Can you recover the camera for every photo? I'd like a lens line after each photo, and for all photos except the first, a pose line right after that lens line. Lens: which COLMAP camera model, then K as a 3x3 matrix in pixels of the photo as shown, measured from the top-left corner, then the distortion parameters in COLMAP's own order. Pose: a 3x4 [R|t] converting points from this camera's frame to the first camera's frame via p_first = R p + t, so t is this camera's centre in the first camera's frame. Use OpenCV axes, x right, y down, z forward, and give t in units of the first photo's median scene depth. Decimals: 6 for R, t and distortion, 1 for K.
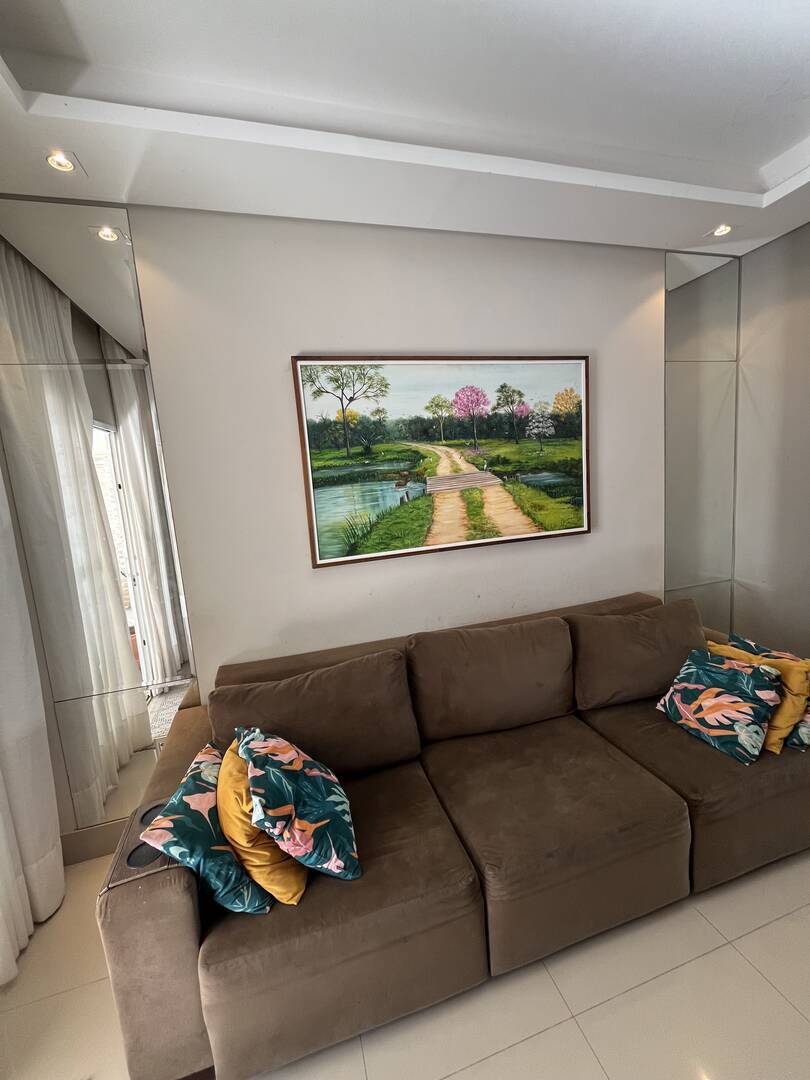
lens RADIAL K [[438.2, 0, 402.9], [0, 438.2, 538.8], [0, 0, 1]] dist [-0.000012, -0.000011]
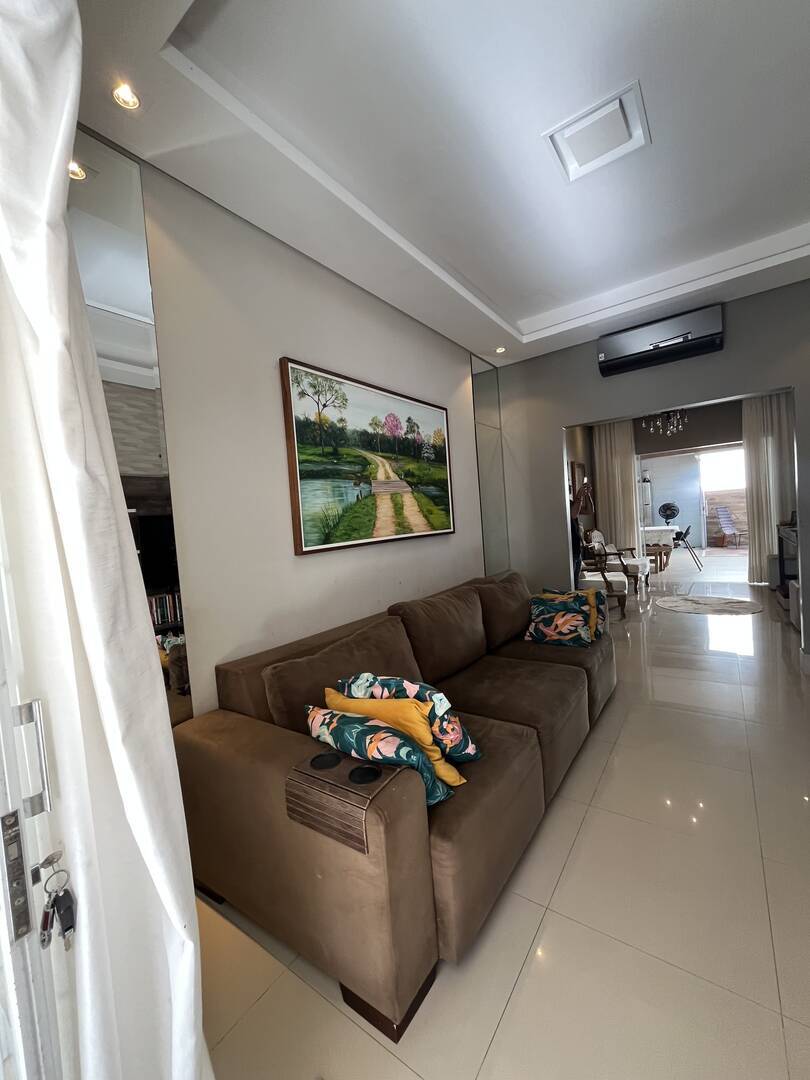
lens RADIAL K [[438.2, 0, 402.9], [0, 438.2, 538.8], [0, 0, 1]] dist [-0.000012, -0.000011]
pose [[0.788786, -0.008279, 0.614613, -0.628414], [0.095547, 0.989407, -0.109296, 0.160152], [-0.607197, 0.144935, 0.781221, 0.034814]]
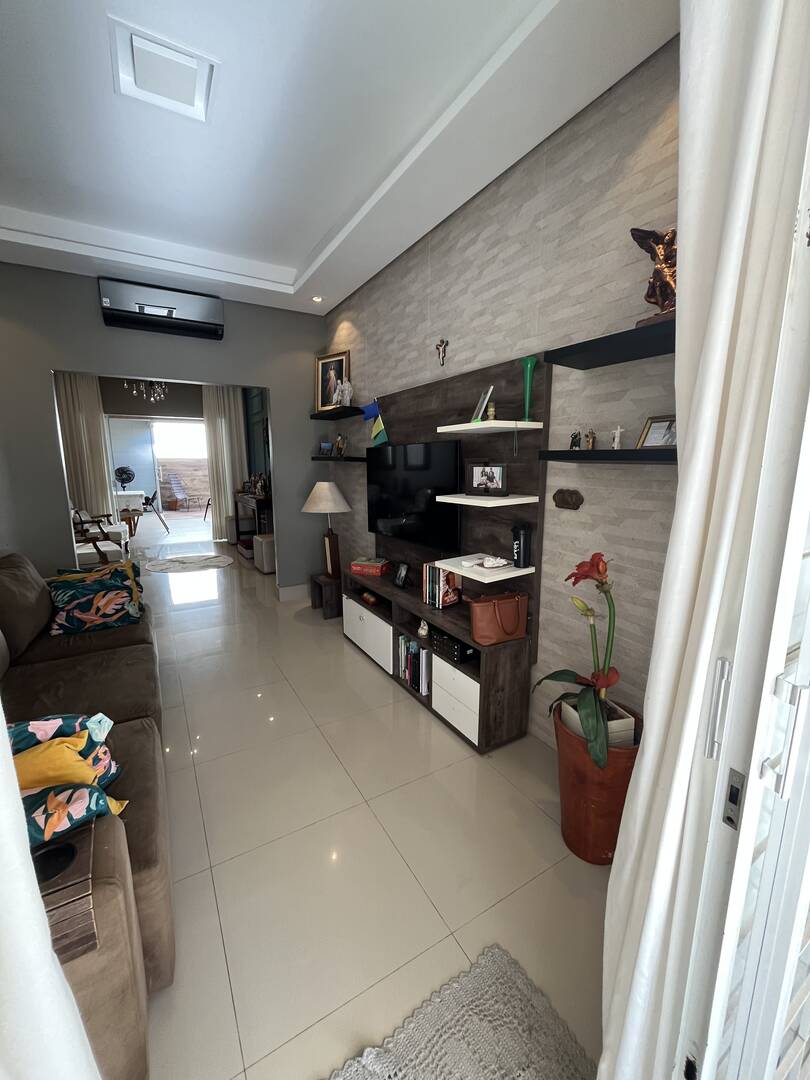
lens RADIAL K [[438.2, 0, 402.9], [0, 438.2, 538.8], [0, 0, 1]] dist [-0.000012, -0.000011]
pose [[-0.238435, -0.092825, 0.966712, -0.748832], [0.146115, 0.980662, 0.130203, 0.105242], [-0.960104, 0.172296, -0.220261, 0.278279]]
